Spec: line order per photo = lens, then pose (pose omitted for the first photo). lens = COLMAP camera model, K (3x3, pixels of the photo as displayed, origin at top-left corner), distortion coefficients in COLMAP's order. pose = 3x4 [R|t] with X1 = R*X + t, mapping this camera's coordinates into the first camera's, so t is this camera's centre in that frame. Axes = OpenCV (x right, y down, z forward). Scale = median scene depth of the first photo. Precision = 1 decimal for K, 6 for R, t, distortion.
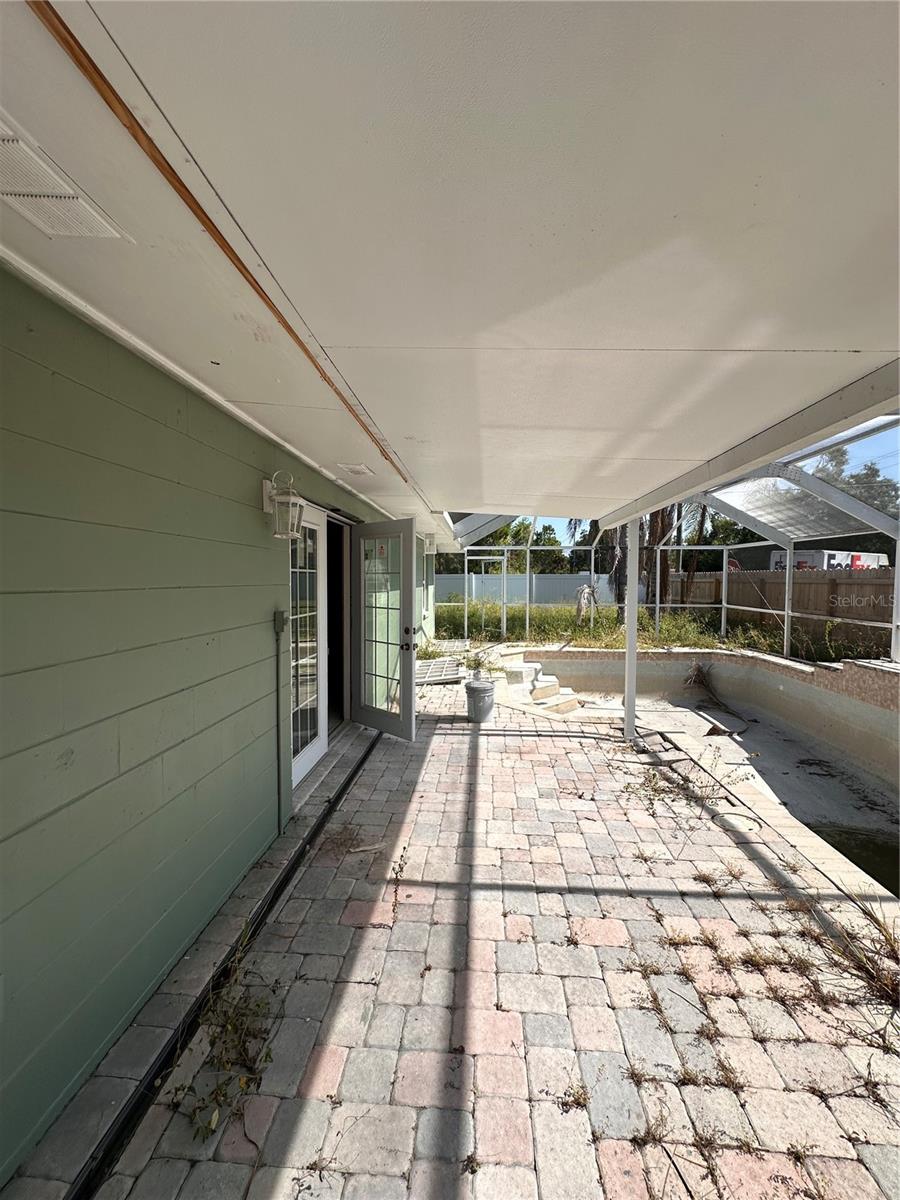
lens RADIAL K [[479.8, 0, 450.1], [0, 479.8, 598.8], [0, 0, 1]] dist [-0.001755, 0.000763]
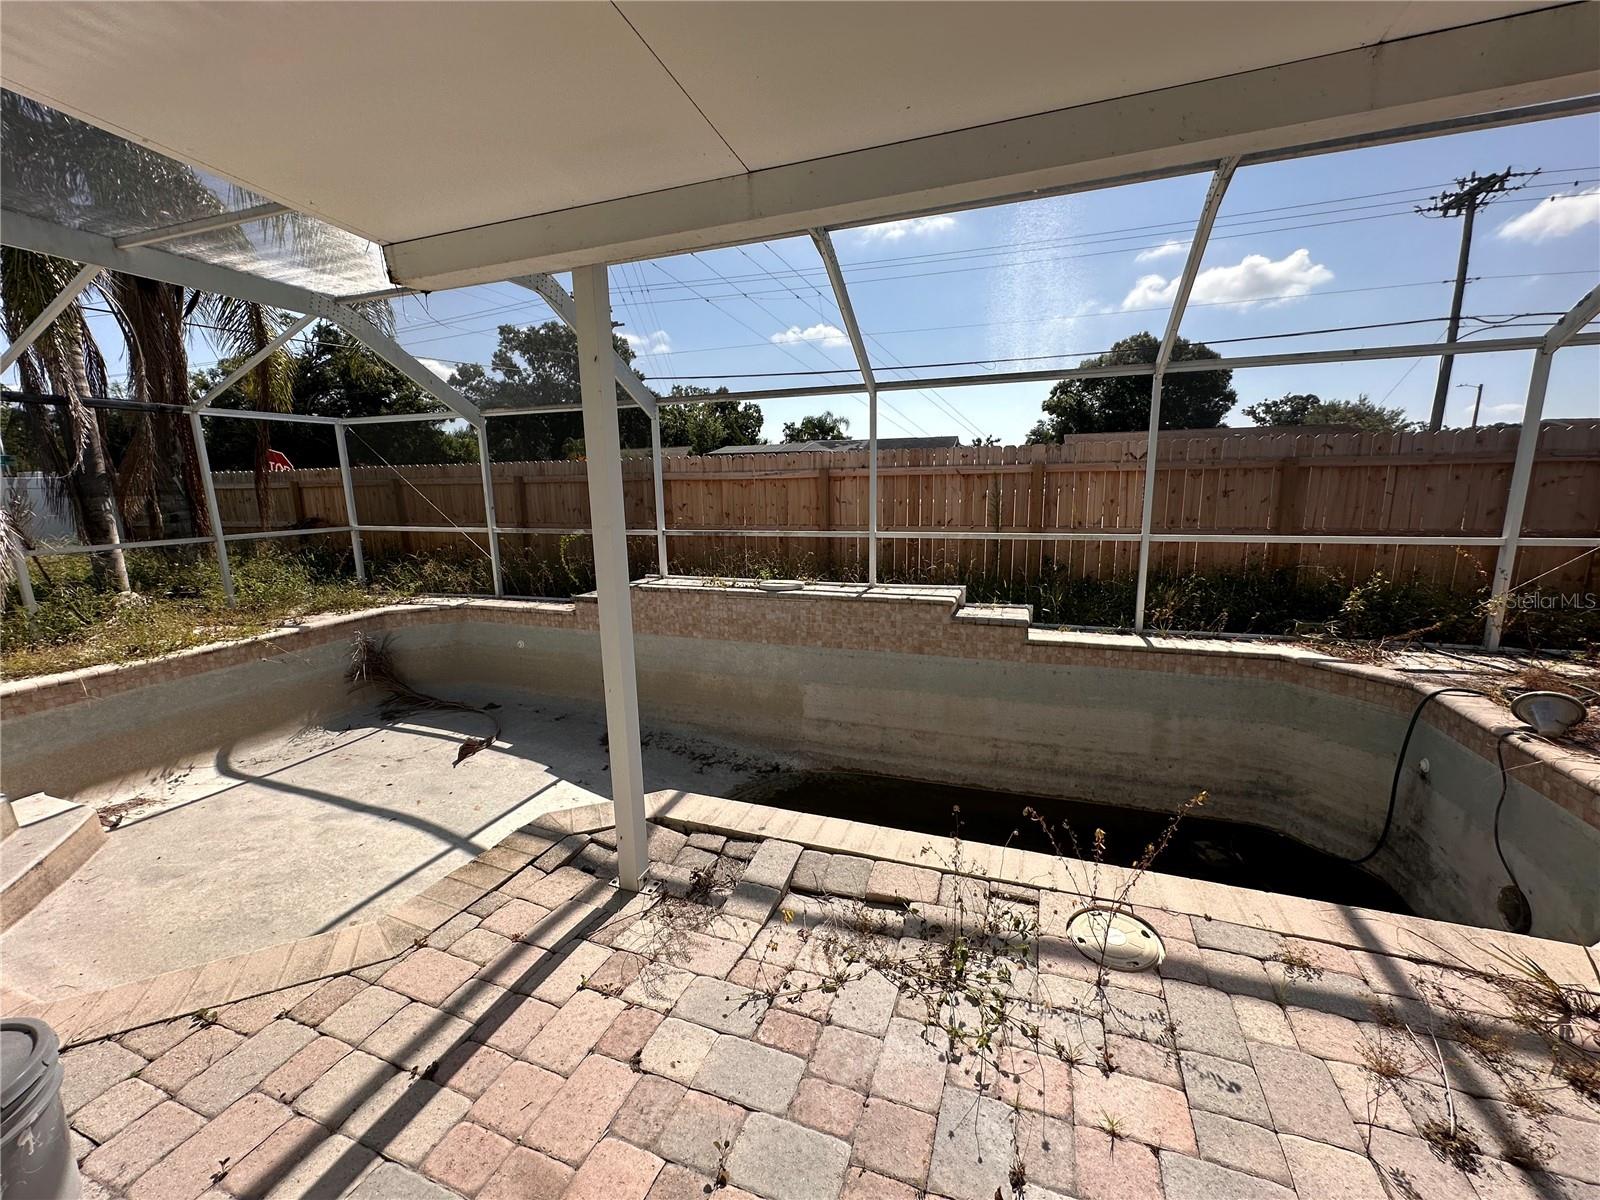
lens RADIAL K [[639.8, 0, 799.1], [0, 639.8, 598.6], [0, 0, 1]] dist [-0.001755, 0.000763]
pose [[0.272527, -0.183963, 0.944398, -0.022073], [0.060332, 0.982887, 0.174050, -0.005275], [-0.960255, 0.009545, 0.278962, 0.488534]]
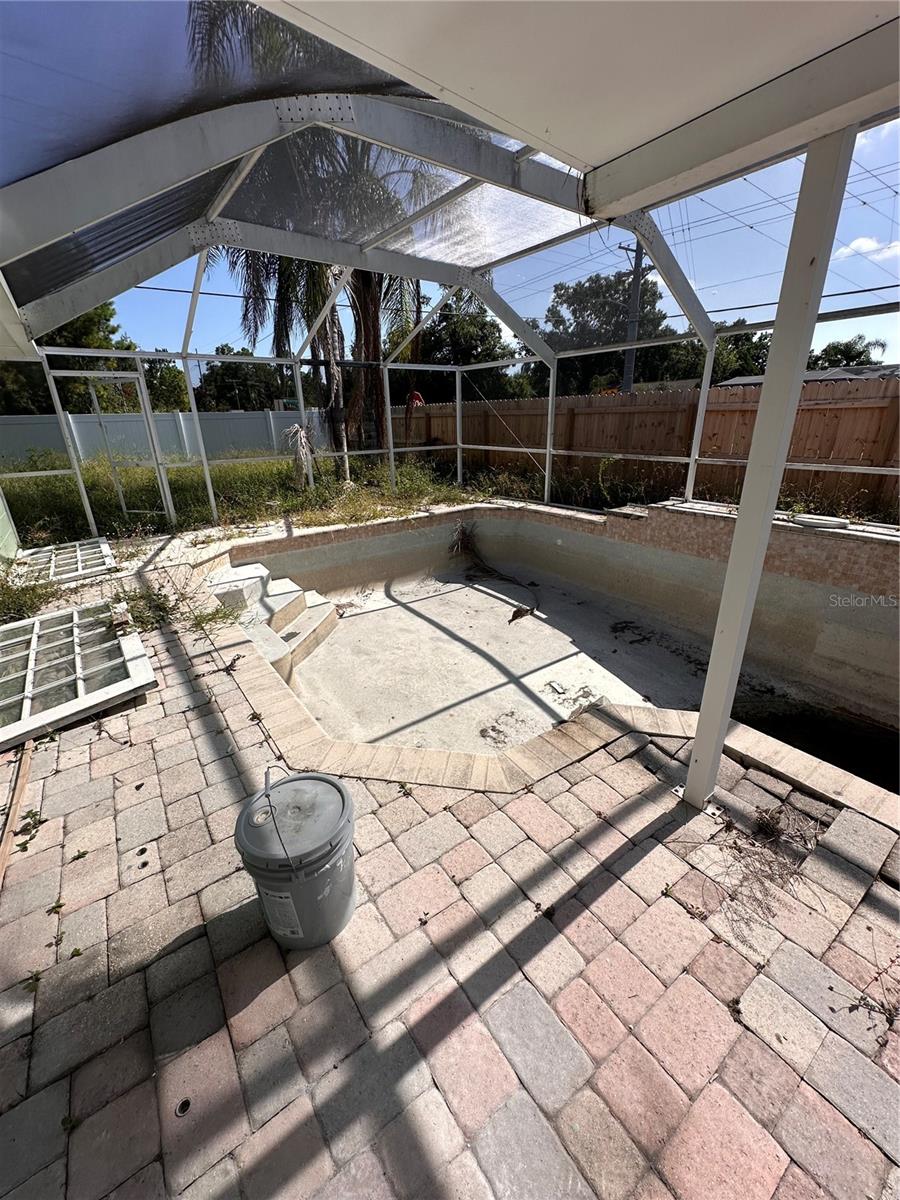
lens RADIAL K [[479.8, 0, 450.6], [0, 479.8, 599.3], [0, 0, 1]] dist [-0.001755, 0.000763]
pose [[0.765231, -0.246604, 0.594649, -0.000332], [0.050332, 0.943810, 0.326632, -0.012004], [-0.641785, -0.220020, 0.734645, 0.581611]]
